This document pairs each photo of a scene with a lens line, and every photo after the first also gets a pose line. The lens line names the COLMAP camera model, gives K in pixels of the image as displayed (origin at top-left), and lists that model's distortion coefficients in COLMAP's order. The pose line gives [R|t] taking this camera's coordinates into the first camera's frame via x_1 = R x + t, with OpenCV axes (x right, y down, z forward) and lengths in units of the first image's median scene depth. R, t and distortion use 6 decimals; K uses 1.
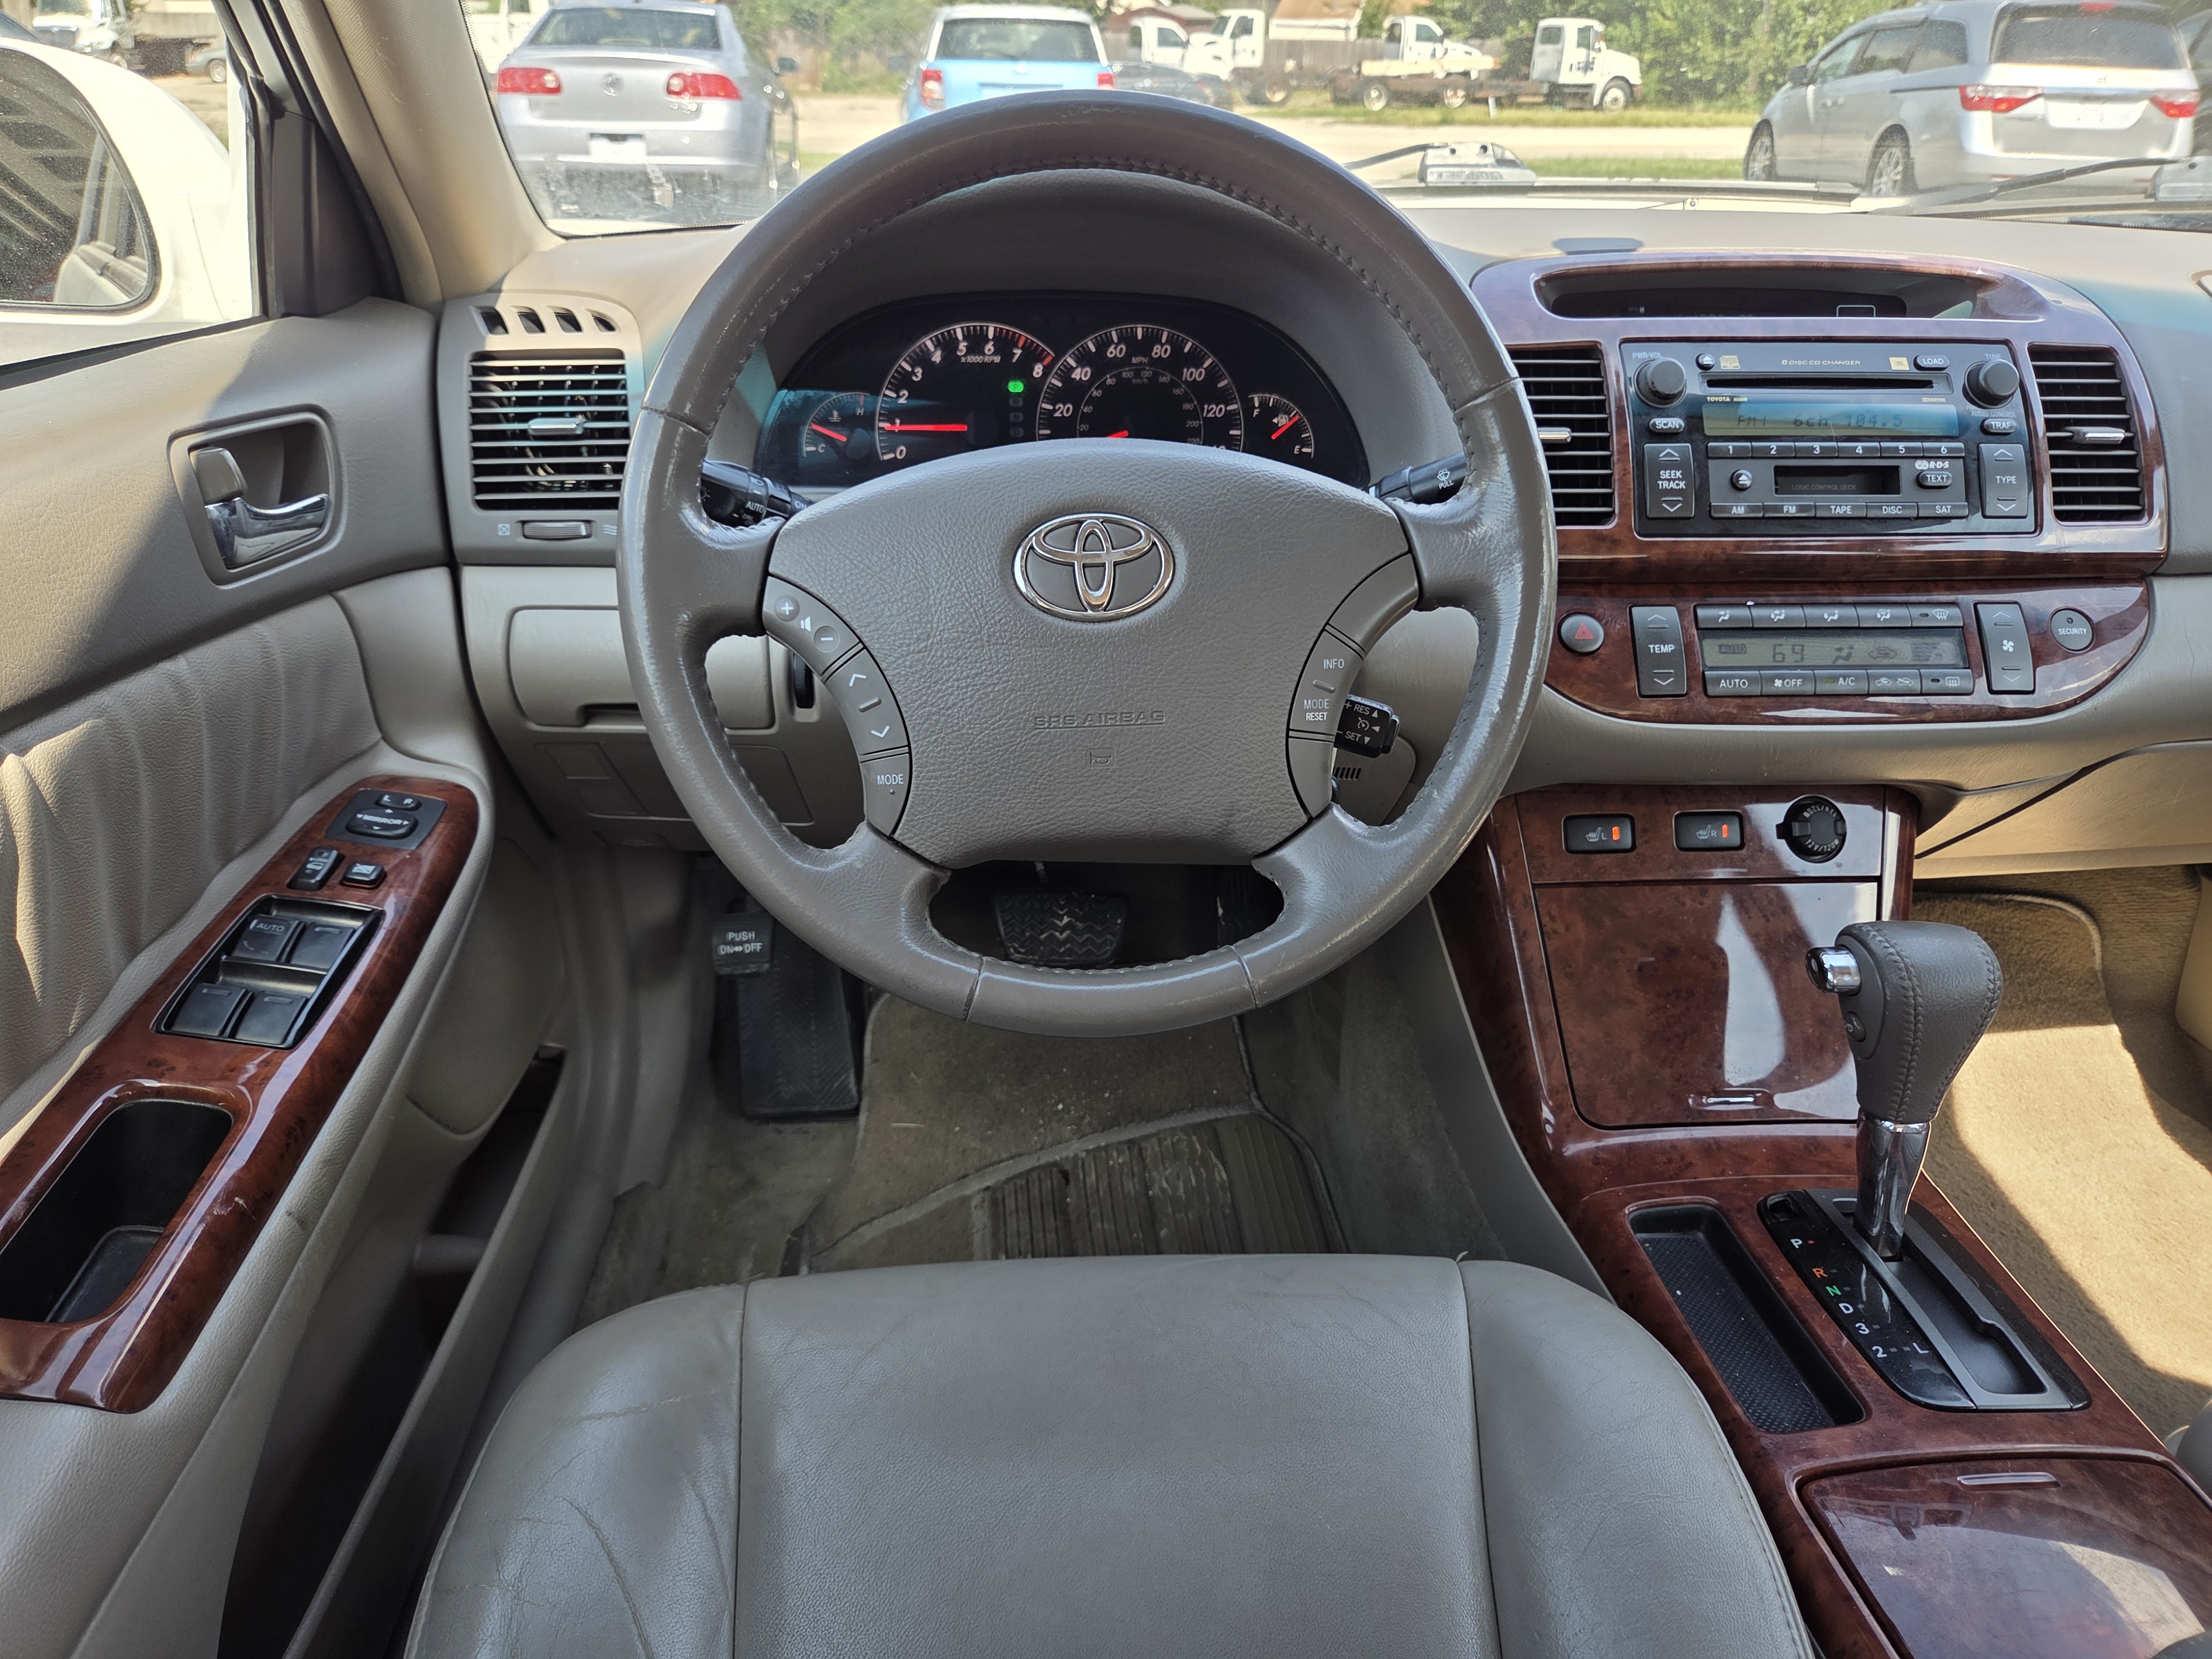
lens RADIAL K [[1471.5, 0, 1105.0], [0, 1471.5, 832.7], [0, 0, 1]] dist [0.051144, -0.042458]
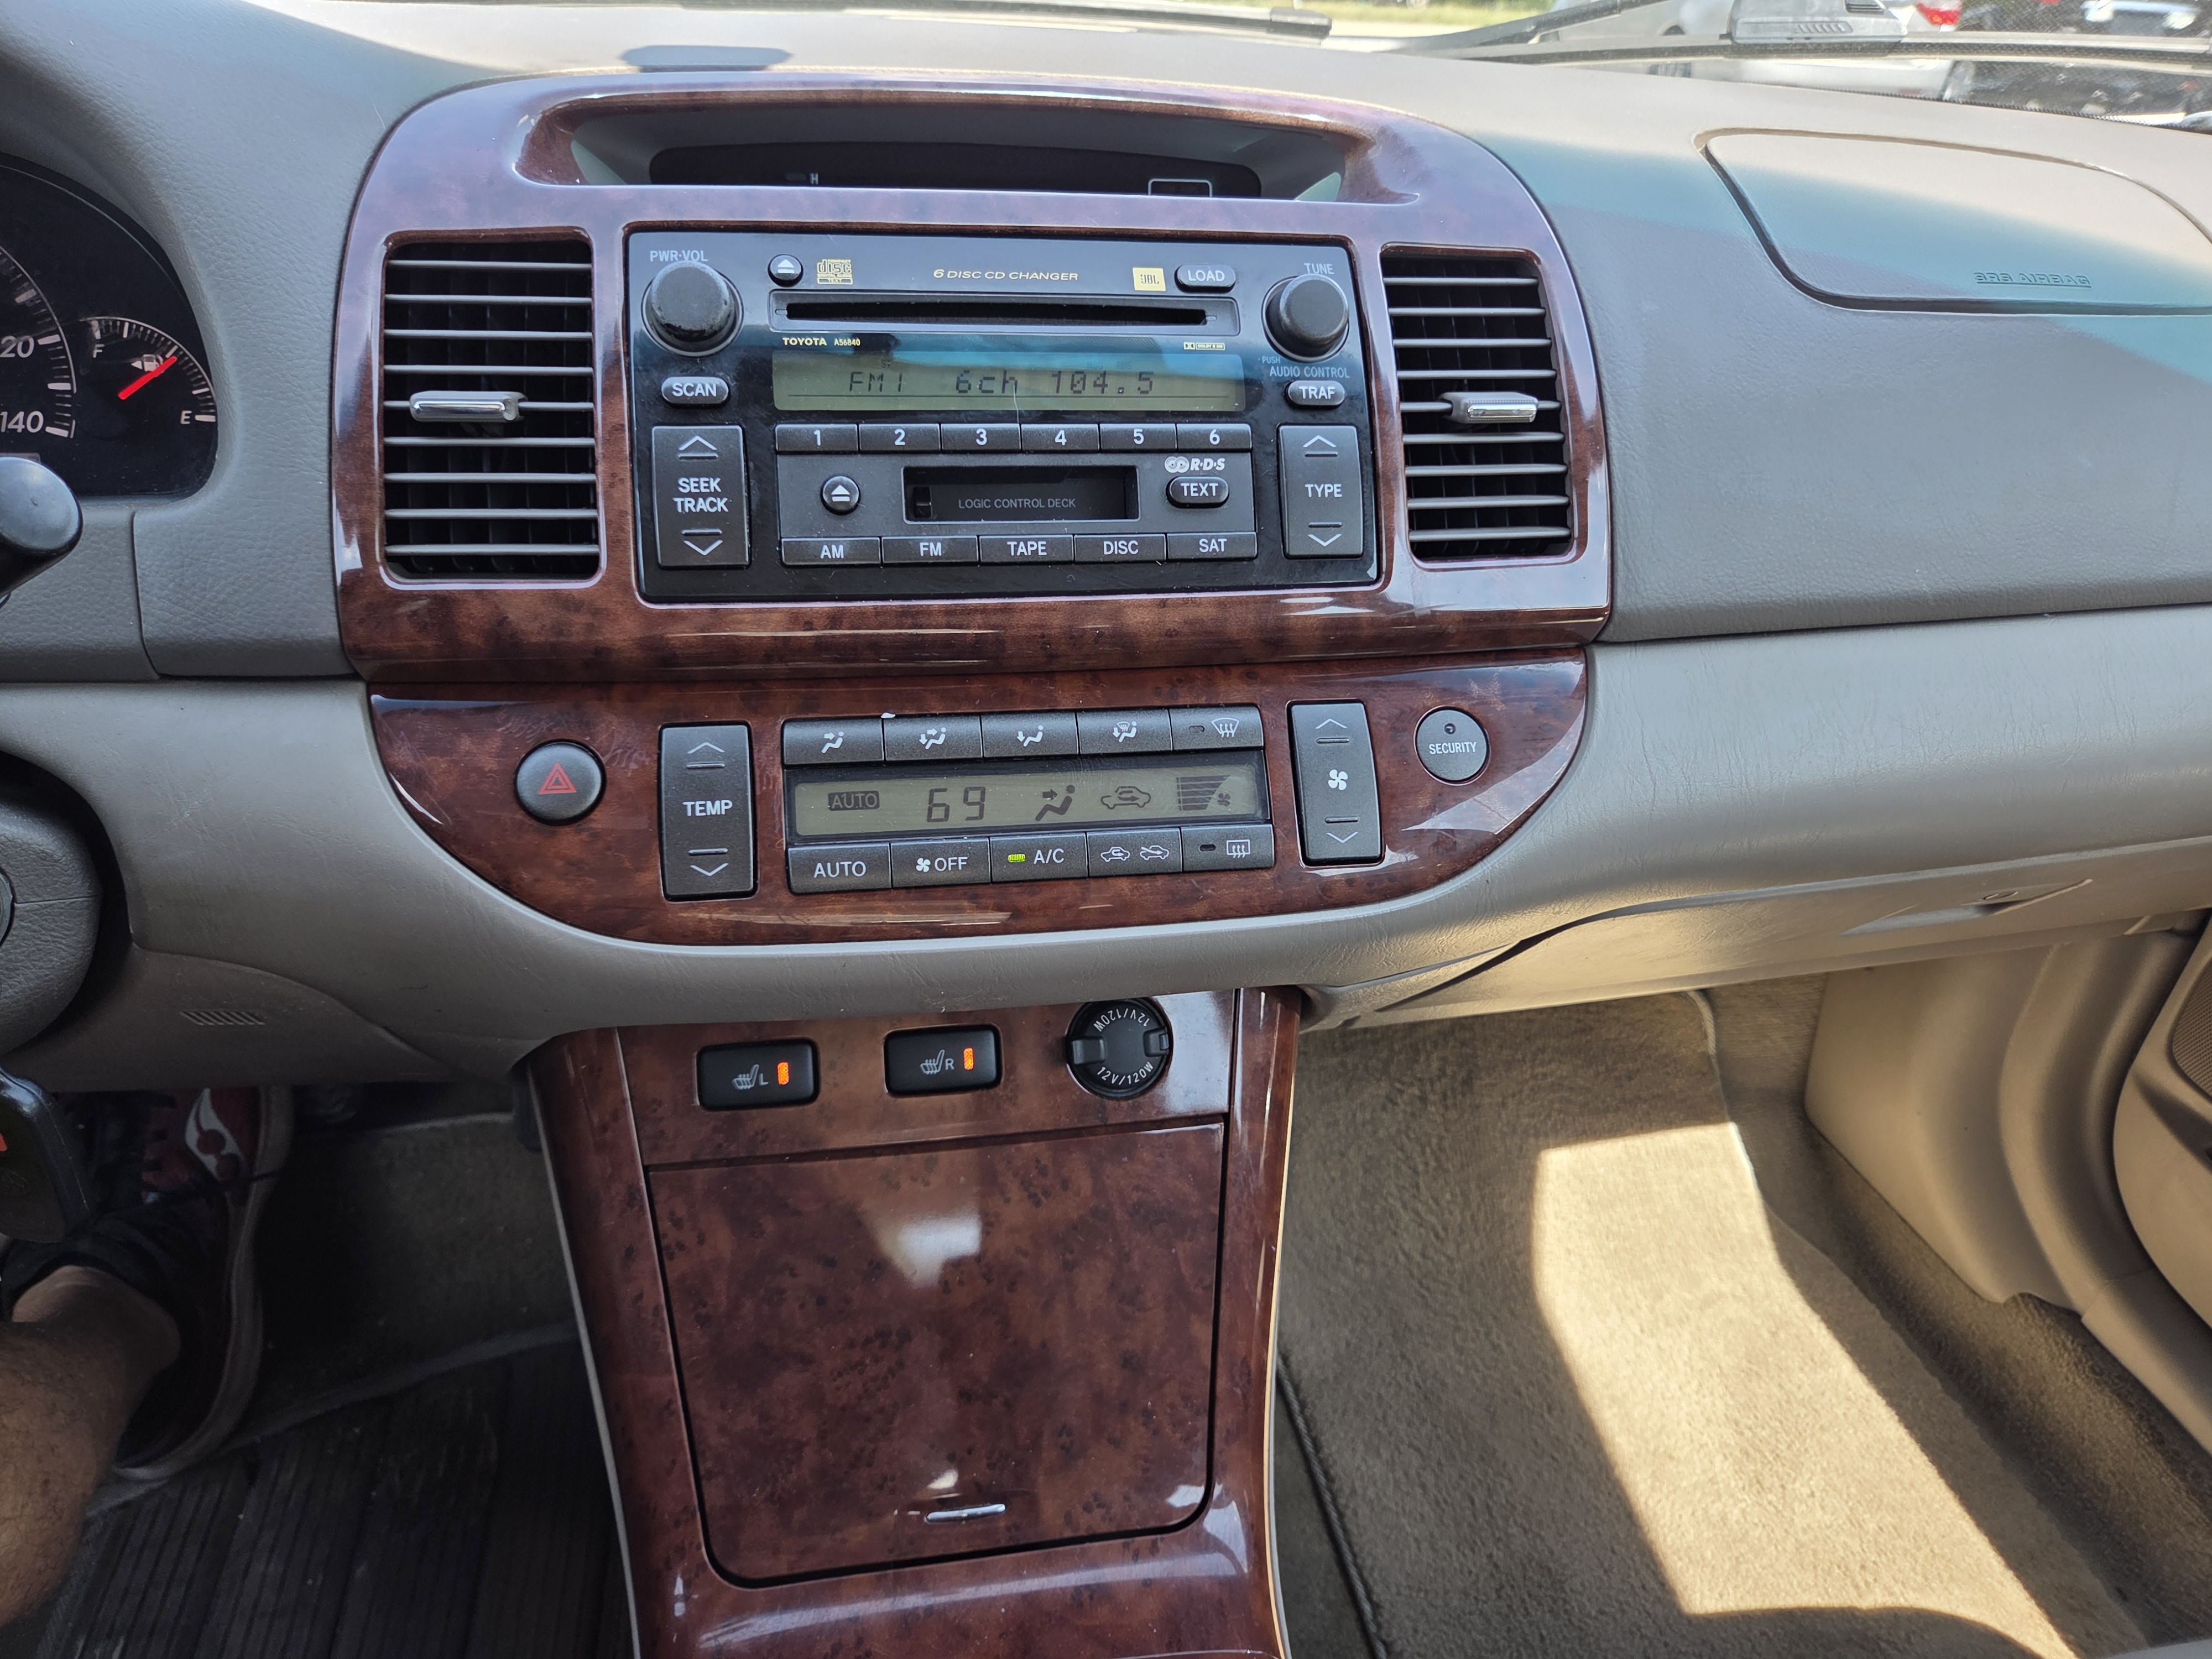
lens RADIAL K [[1471.5, 0, 1089.7], [0, 1471.5, 827.4], [0, 0, 1]] dist [0.051144, -0.042458]
pose [[0.994606, -0.030891, 0.099017, 0.448651], [0.025615, 0.998206, 0.054124, -0.138921], [-0.100511, -0.051296, 0.993613, 0.436363]]
